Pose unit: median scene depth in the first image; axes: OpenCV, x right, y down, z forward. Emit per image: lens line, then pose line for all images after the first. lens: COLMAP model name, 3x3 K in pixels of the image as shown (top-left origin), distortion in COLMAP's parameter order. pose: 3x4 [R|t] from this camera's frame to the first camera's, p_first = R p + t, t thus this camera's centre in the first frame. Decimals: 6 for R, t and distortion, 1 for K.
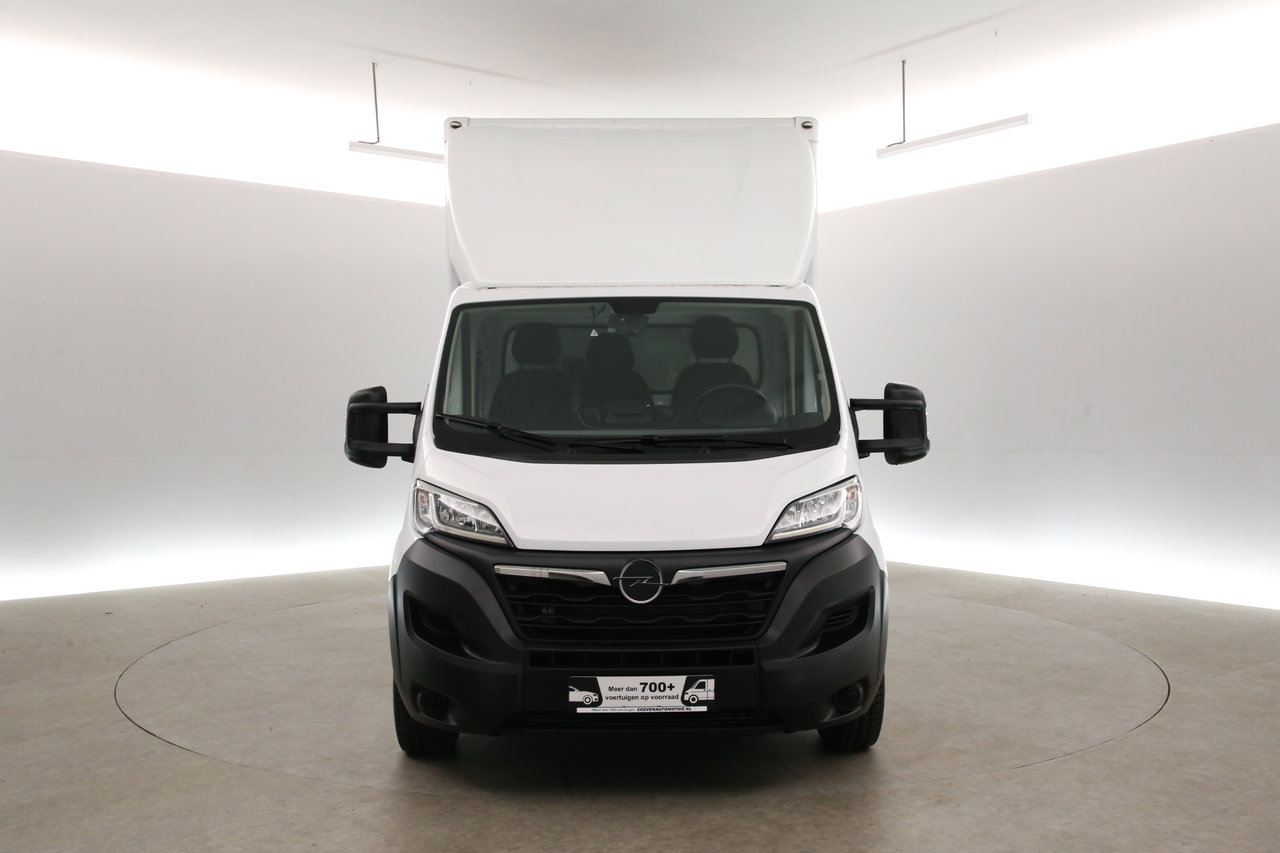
lens RADIAL K [[1200.3, 0, 637.7], [0, 1200.3, 420.7], [0, 0, 1]] dist [0.069234, 0.000000]
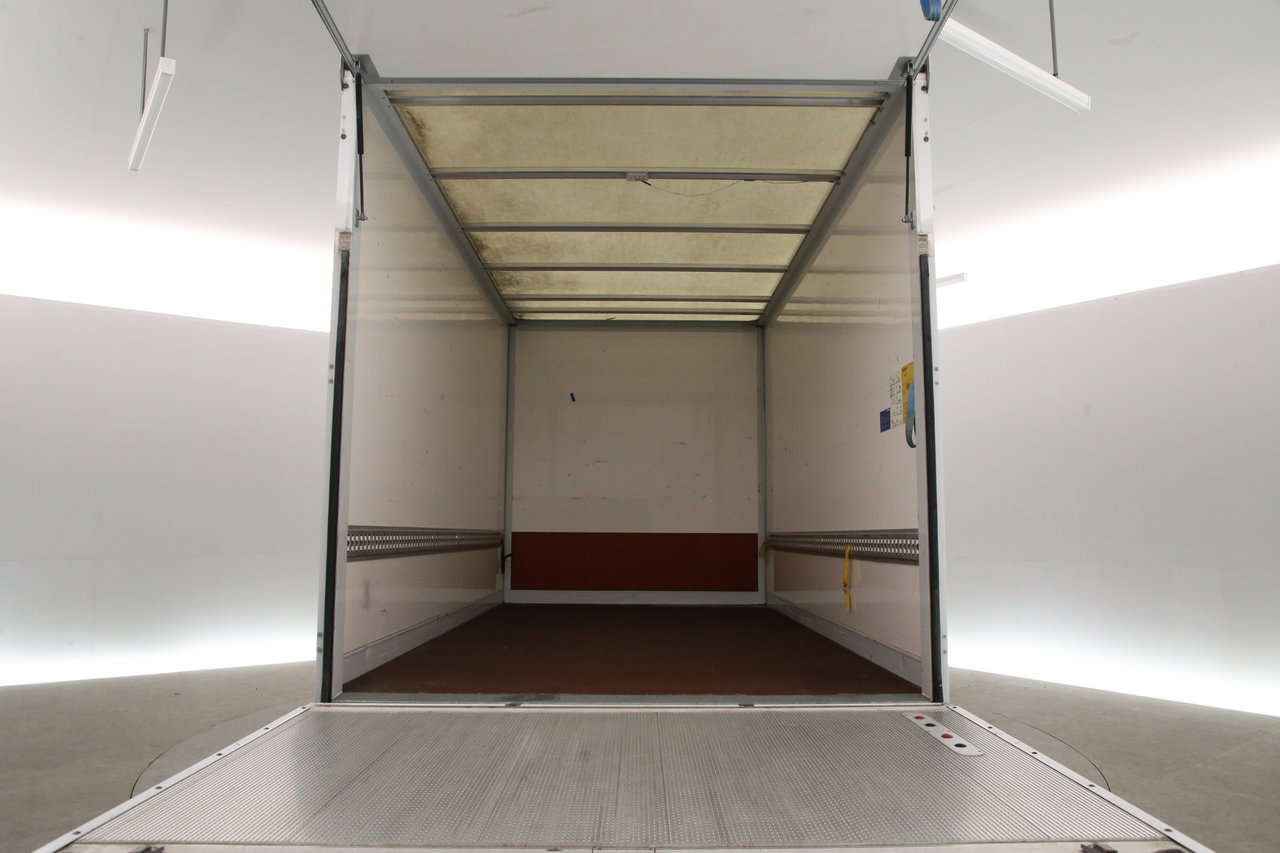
lens RADIAL K [[906.2, 0, 637.2], [0, 906.2, 425.3], [0, 0, 1]] dist [-0.030683, 0.005166]
pose [[0.999187, 0.003457, -0.040171, 0.067671], [-0.007531, 0.994784, -0.101725, -0.023919], [0.039610, 0.101944, 0.994001, 0.221517]]
